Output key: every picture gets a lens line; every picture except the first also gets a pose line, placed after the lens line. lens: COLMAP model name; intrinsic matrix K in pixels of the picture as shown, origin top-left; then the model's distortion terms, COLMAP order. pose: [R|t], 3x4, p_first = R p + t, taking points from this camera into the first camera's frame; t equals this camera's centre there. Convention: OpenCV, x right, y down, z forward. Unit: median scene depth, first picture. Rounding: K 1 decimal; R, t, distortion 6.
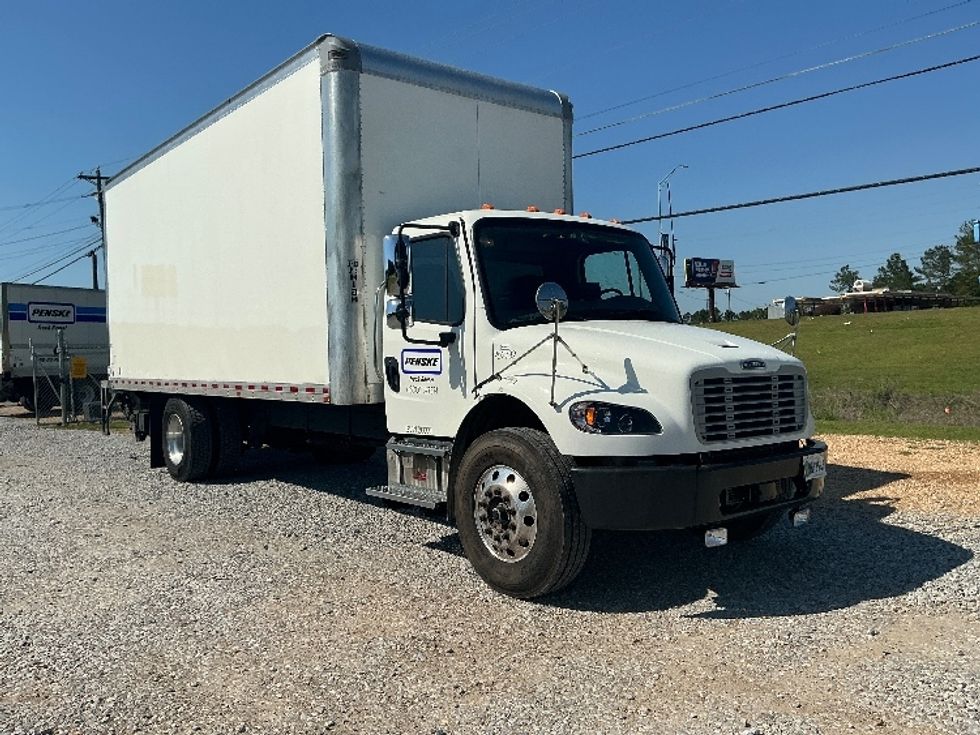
lens RADIAL K [[839.5, 0, 489.9], [0, 839.5, 366.3], [0, 0, 1]] dist [0.046147, -0.020306]
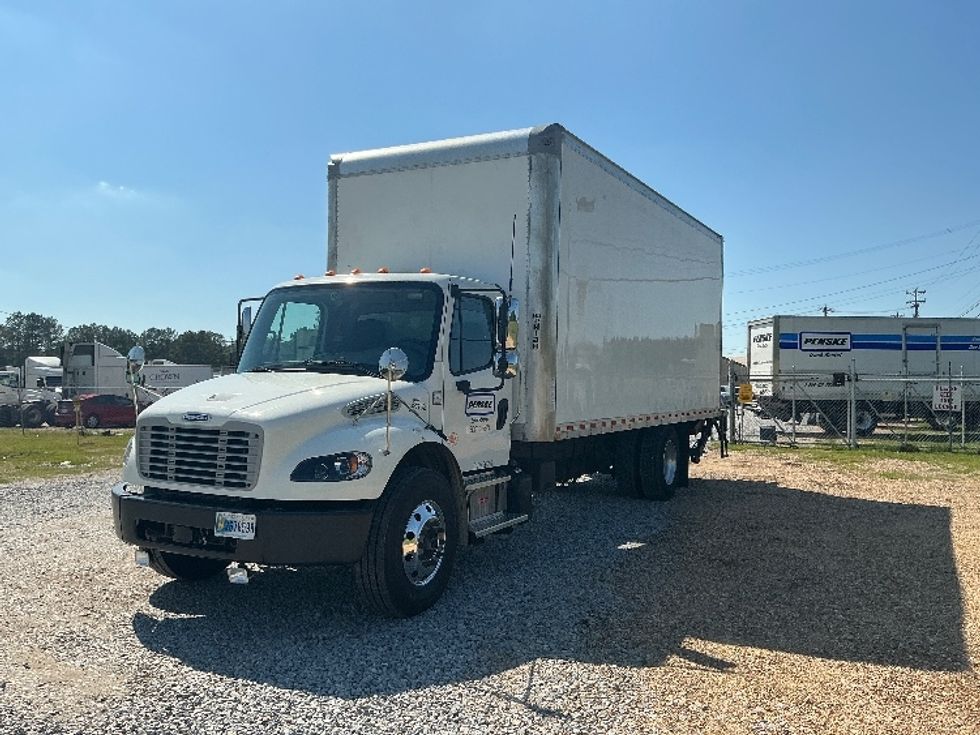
lens RADIAL K [[839.5, 0, 489.1], [0, 839.5, 365.0], [0, 0, 1]] dist [0.046147, -0.020306]
pose [[0.379716, 0.016003, -0.924965, 1.217042], [-0.038085, 0.999273, 0.001654, -0.071803], [0.924319, 0.034599, 0.380049, 0.770253]]
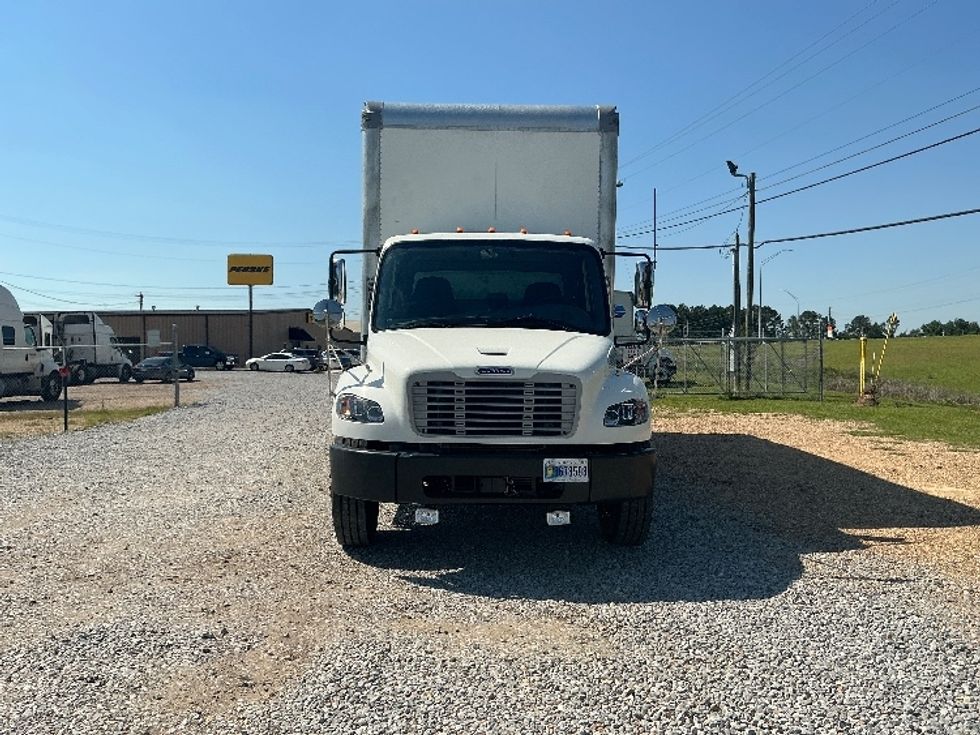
lens RADIAL K [[839.5, 0, 493.2], [0, 839.5, 369.1], [0, 0, 1]] dist [0.046147, -0.020306]
pose [[0.790733, 0.045122, -0.610496, 0.813410], [-0.034977, 0.998981, 0.028532, -0.029477], [0.611162, -0.001208, 0.791505, 0.104956]]
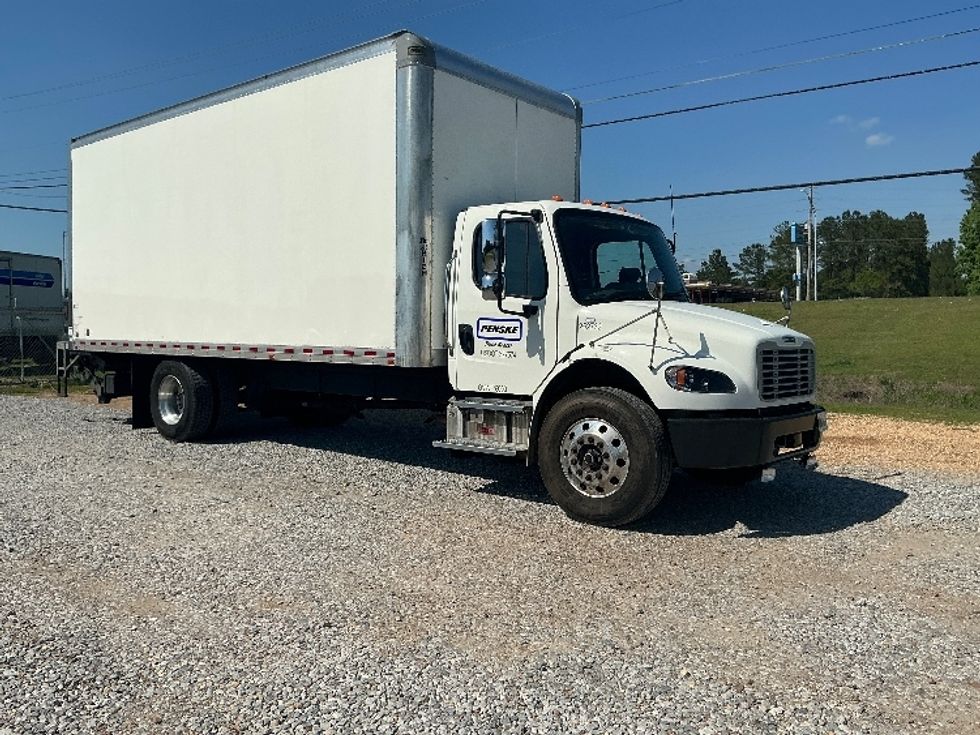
lens RADIAL K [[839.5, 0, 487.4], [0, 839.5, 368.6], [0, 0, 1]] dist [0.046147, -0.020306]
pose [[0.980633, 0.022750, 0.194527, -0.307301], [-0.028071, 0.999302, 0.024640, 0.018513], [-0.193831, -0.029623, 0.980588, -0.121218]]
